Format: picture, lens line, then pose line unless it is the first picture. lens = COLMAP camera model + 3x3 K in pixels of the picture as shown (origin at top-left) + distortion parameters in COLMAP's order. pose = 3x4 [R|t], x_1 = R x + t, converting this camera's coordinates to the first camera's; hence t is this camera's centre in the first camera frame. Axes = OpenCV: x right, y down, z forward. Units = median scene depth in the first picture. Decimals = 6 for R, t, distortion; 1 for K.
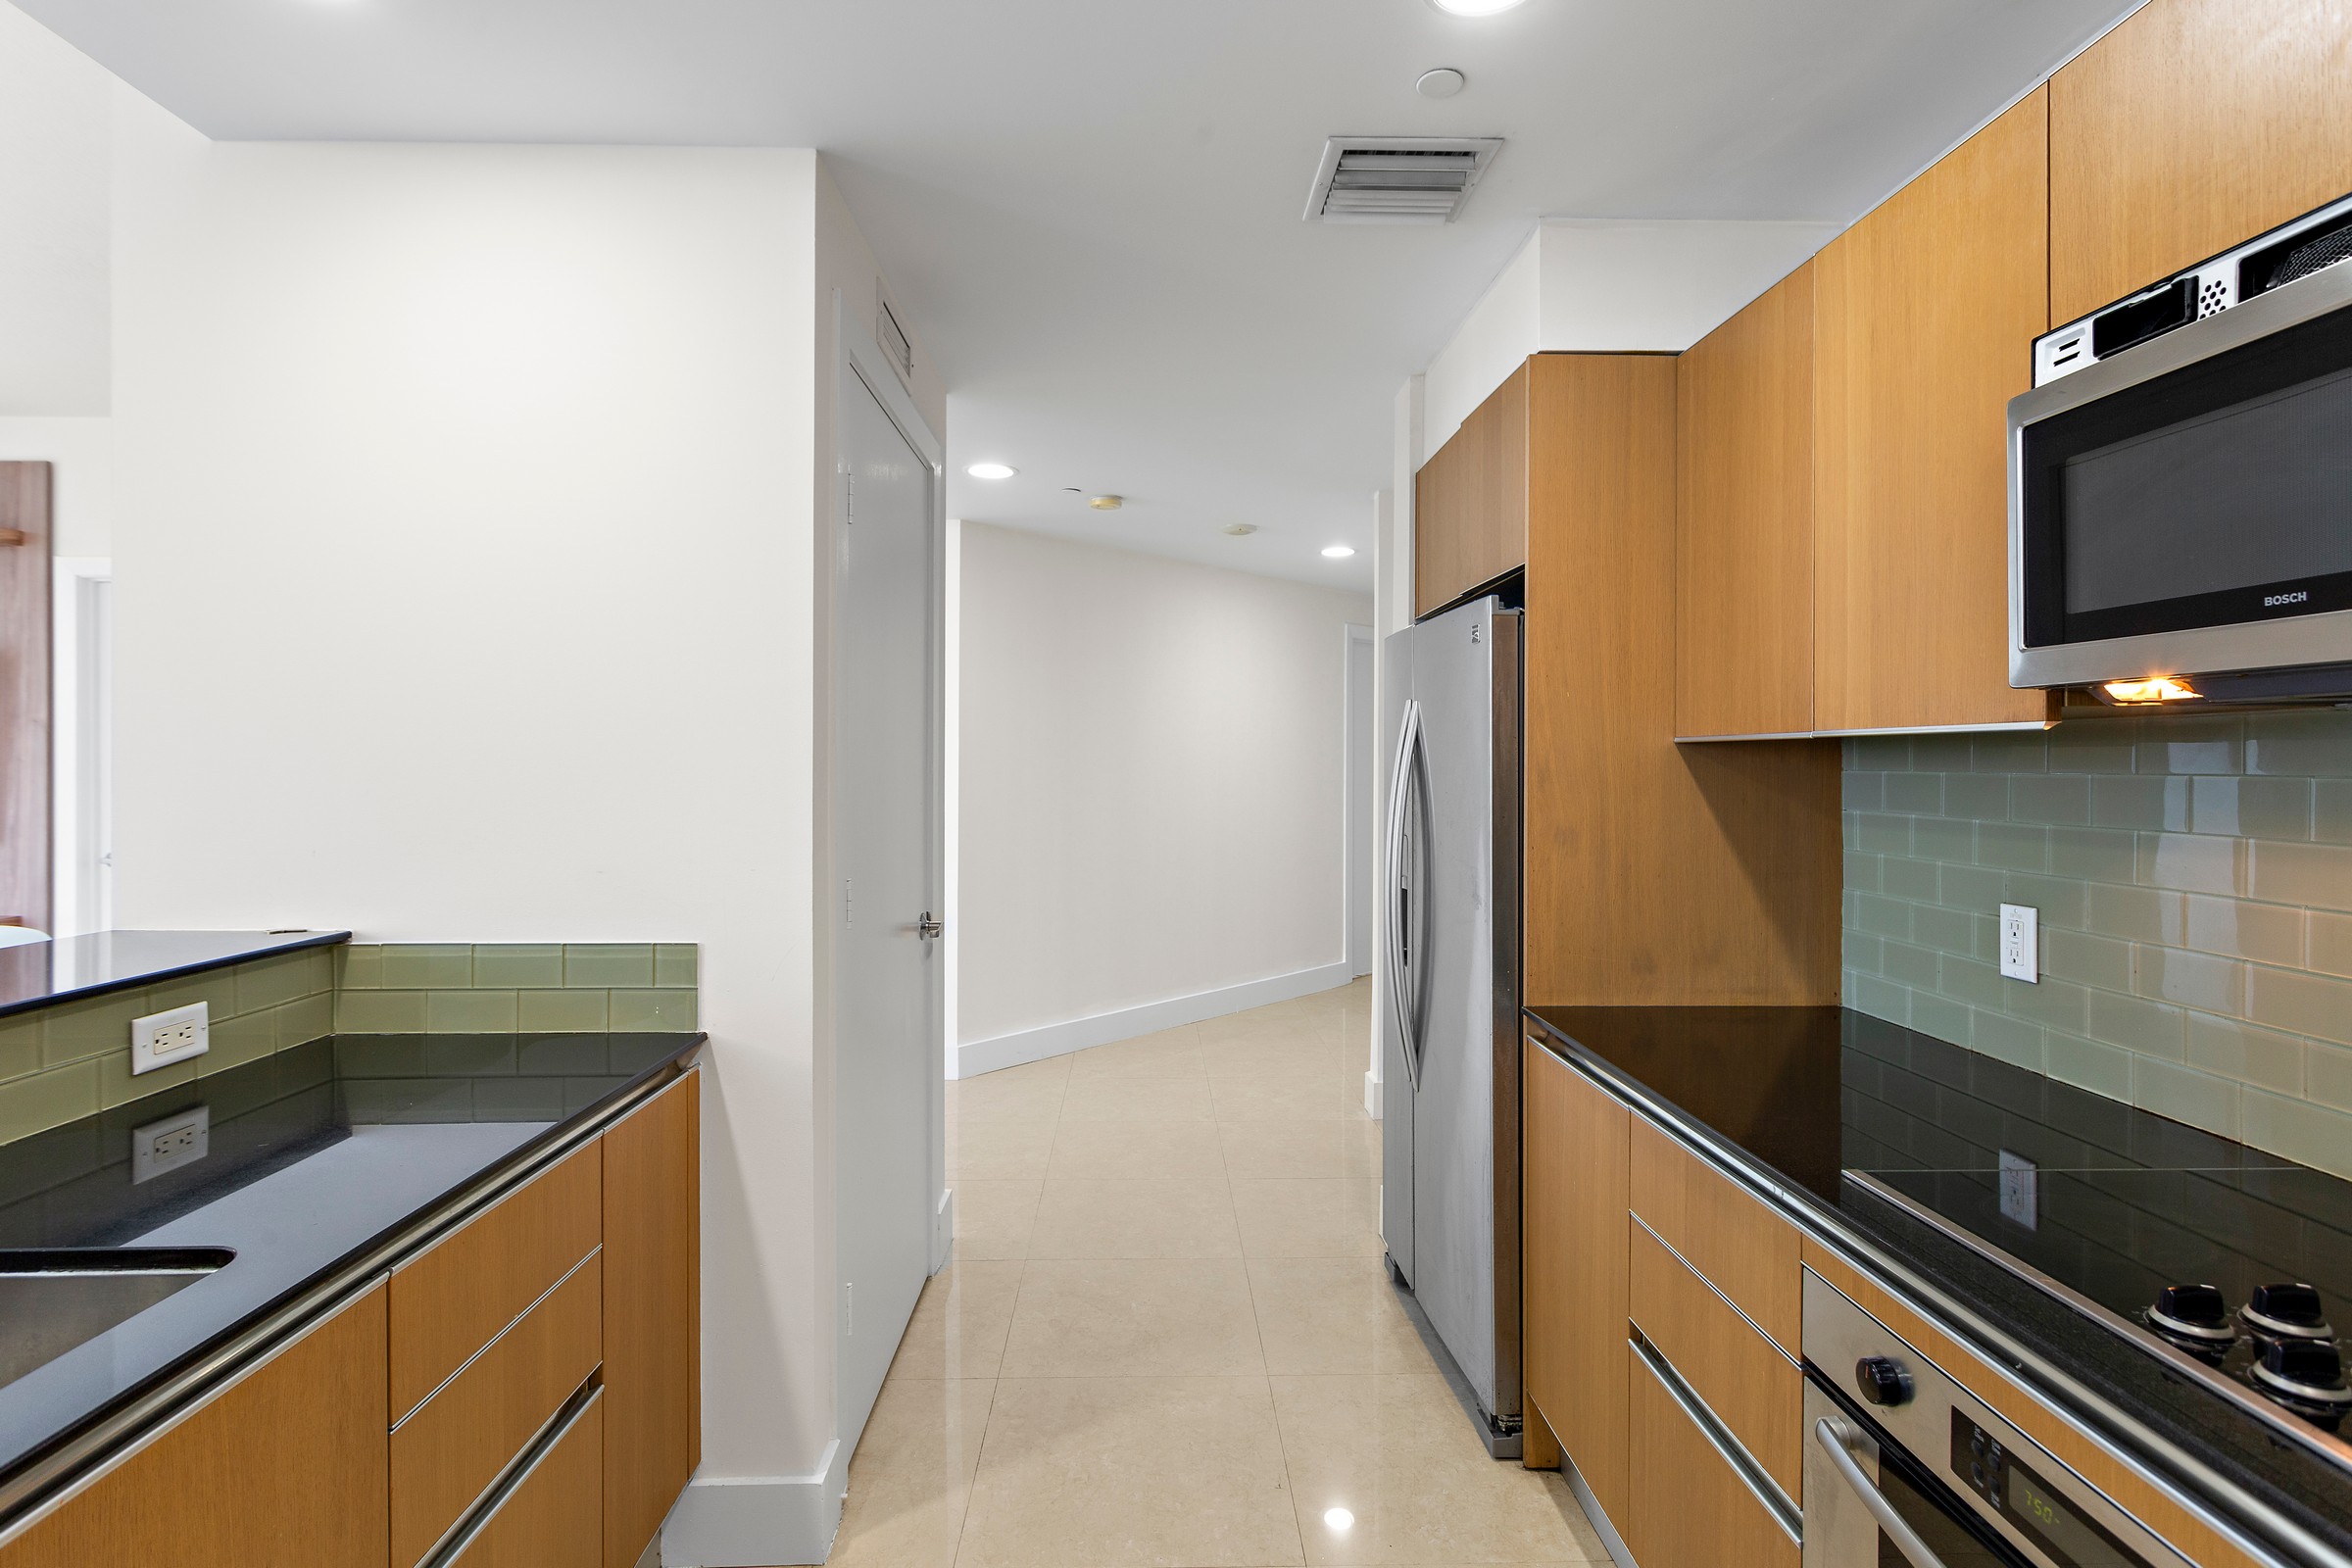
lens RADIAL K [[1163.0, 0, 1184.7], [0, 1163.0, 772.5], [0, 0, 1]] dist [-0.048148, 0.038075]
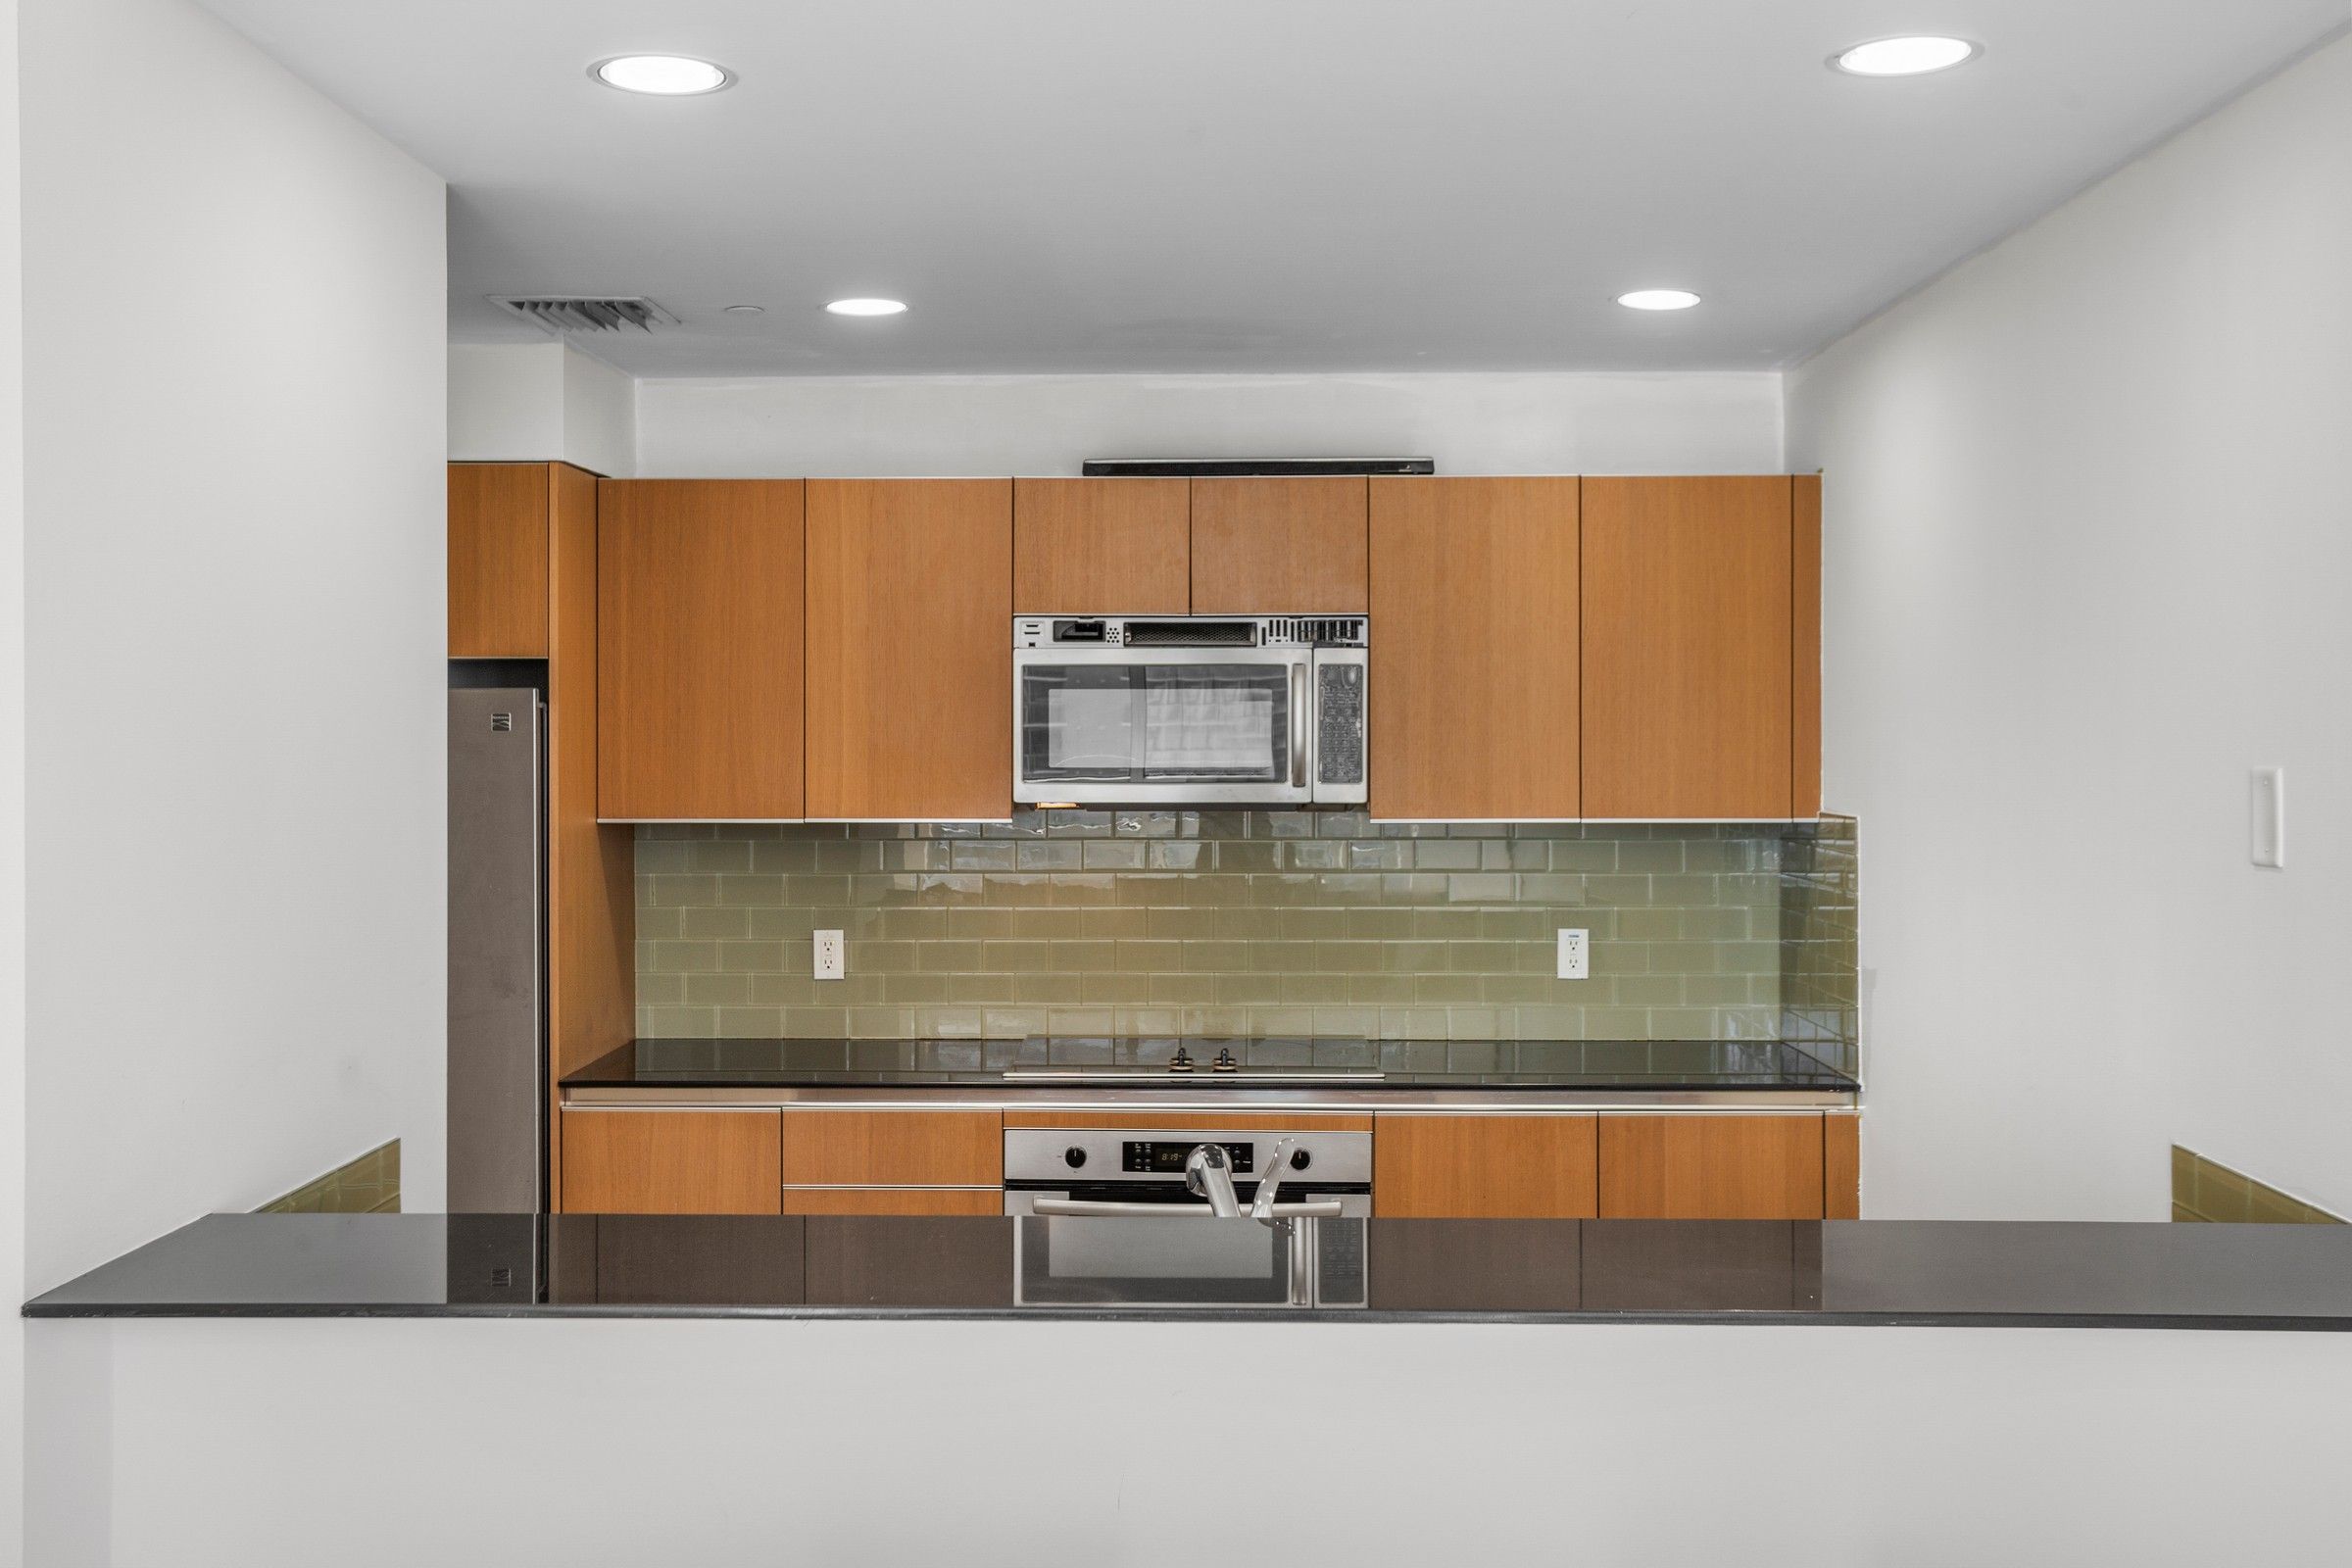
lens RADIAL K [[2433.6, 0, 1177.2], [0, 2433.6, 707.8], [0, 0, 1]] dist [0.006029, 0.015948]
pose [[0.058559, -0.005663, 0.998268, -2.414928], [0.009732, 0.999940, 0.005102, -0.183298], [-0.998237, 0.009416, 0.058611, 0.375751]]
